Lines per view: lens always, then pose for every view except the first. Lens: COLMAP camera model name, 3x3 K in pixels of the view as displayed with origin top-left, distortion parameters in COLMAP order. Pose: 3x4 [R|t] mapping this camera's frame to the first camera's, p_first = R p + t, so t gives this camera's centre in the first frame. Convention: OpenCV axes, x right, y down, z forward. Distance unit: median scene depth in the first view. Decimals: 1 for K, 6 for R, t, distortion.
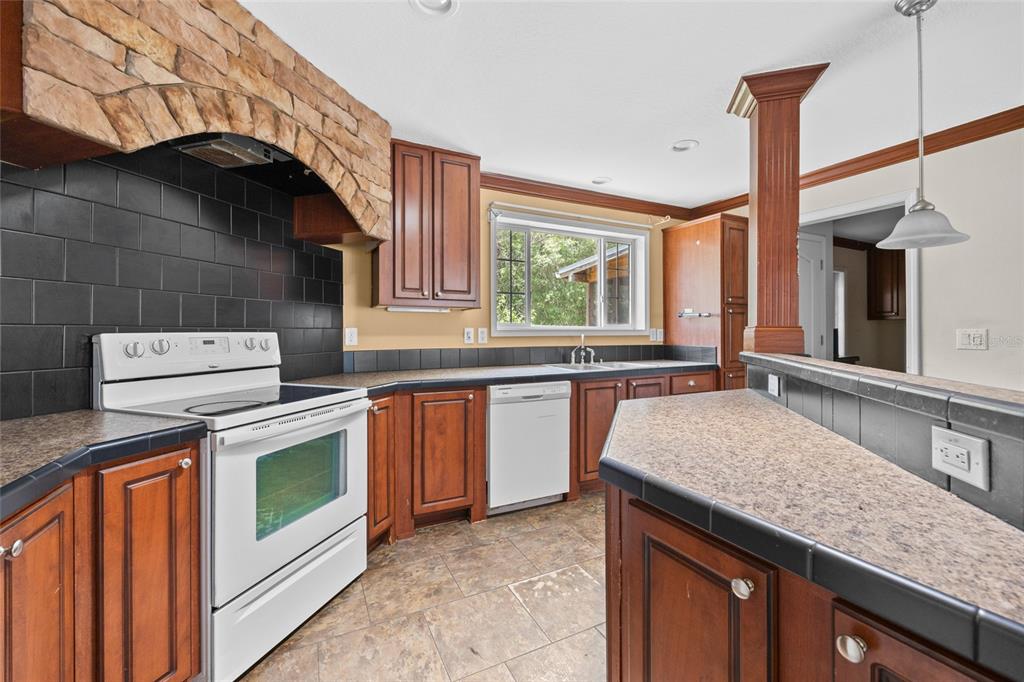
lens RADIAL K [[411.3, 0, 512.9], [0, 411.3, 334.3], [0, 0, 1]] dist [-0.003324, -0.000179]
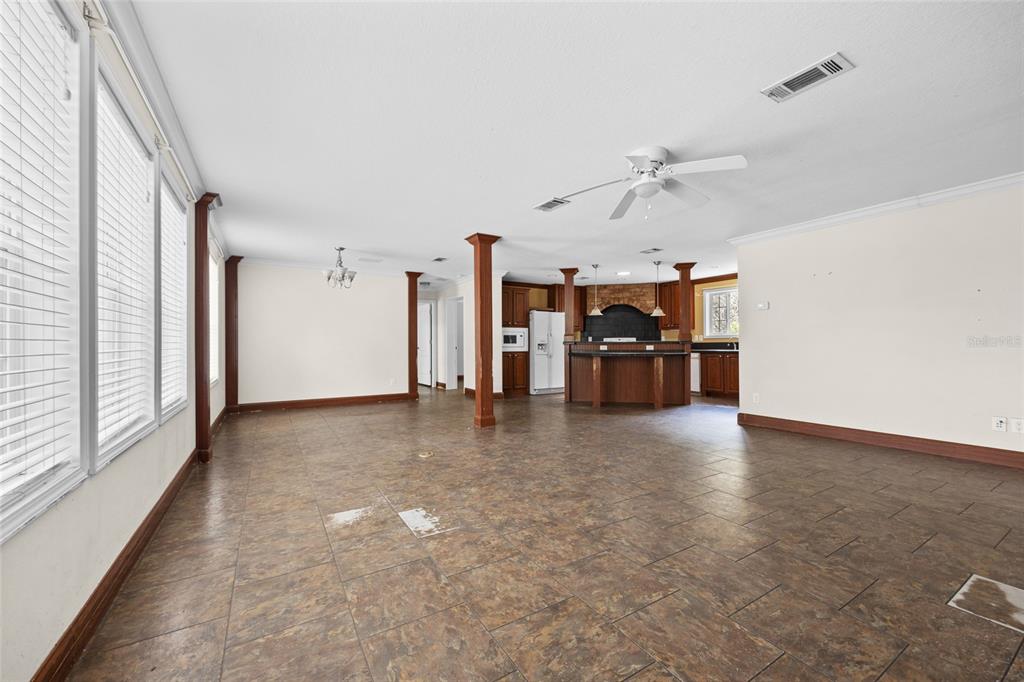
lens RADIAL K [[407.4, 0, 512.0], [0, 407.4, 341.0], [0, 0, 1]] dist [-0.002970, -0.000170]
pose [[0.076057, -0.010262, -0.997051, 3.783738], [-0.001616, 0.999944, -0.010415, 0.080824], [0.997102, 0.002404, 0.076037, -0.680461]]
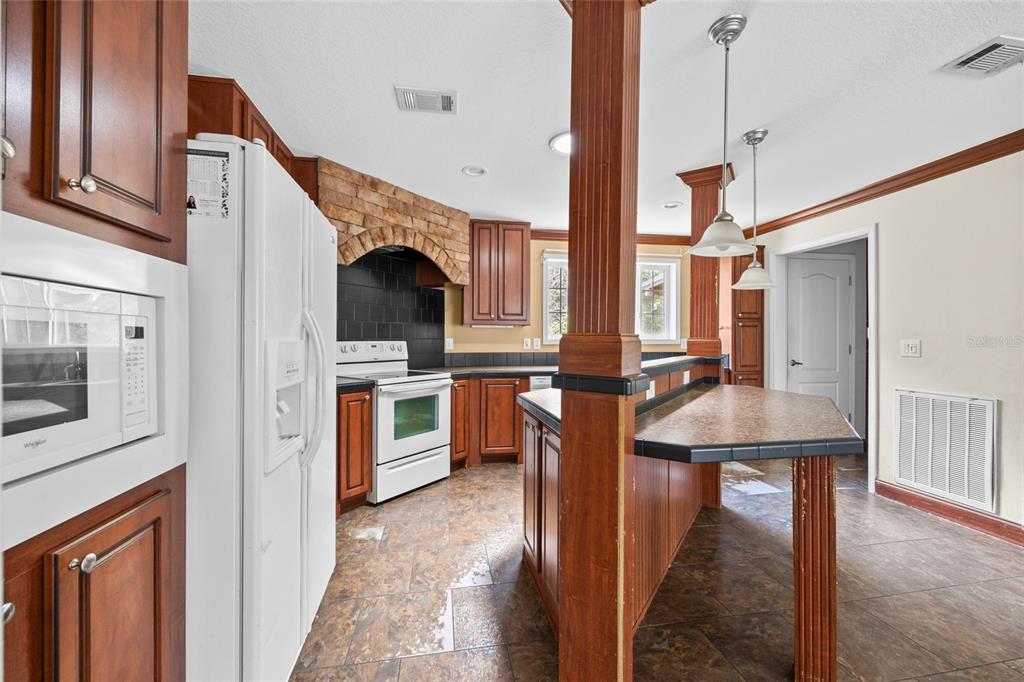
lens RADIAL K [[410.5, 0, 512.8], [0, 410.5, 343.0], [0, 0, 1]] dist [0.000431, 0.000051]
pose [[0.957611, 0.004196, -0.288033, 0.383642], [-0.004179, 0.999991, 0.000677, 0.000528], [0.288033, 0.000556, 0.957620, -0.575569]]
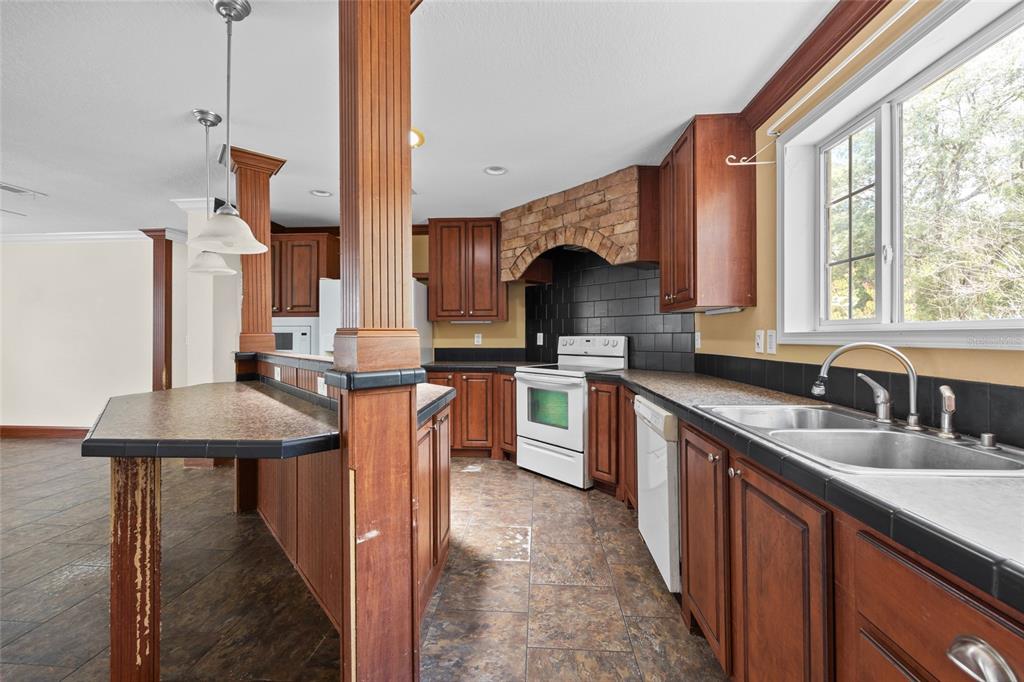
lens RADIAL K [[407.4, 0, 512.0], [0, 407.4, 341.0], [0, 0, 1]] dist [-0.002970, -0.000170]
pose [[-0.501127, 0.010437, -0.865311, 1.043515], [-0.004051, 0.999888, 0.014407, -0.007235], [0.865364, 0.010725, -0.501029, 1.450704]]
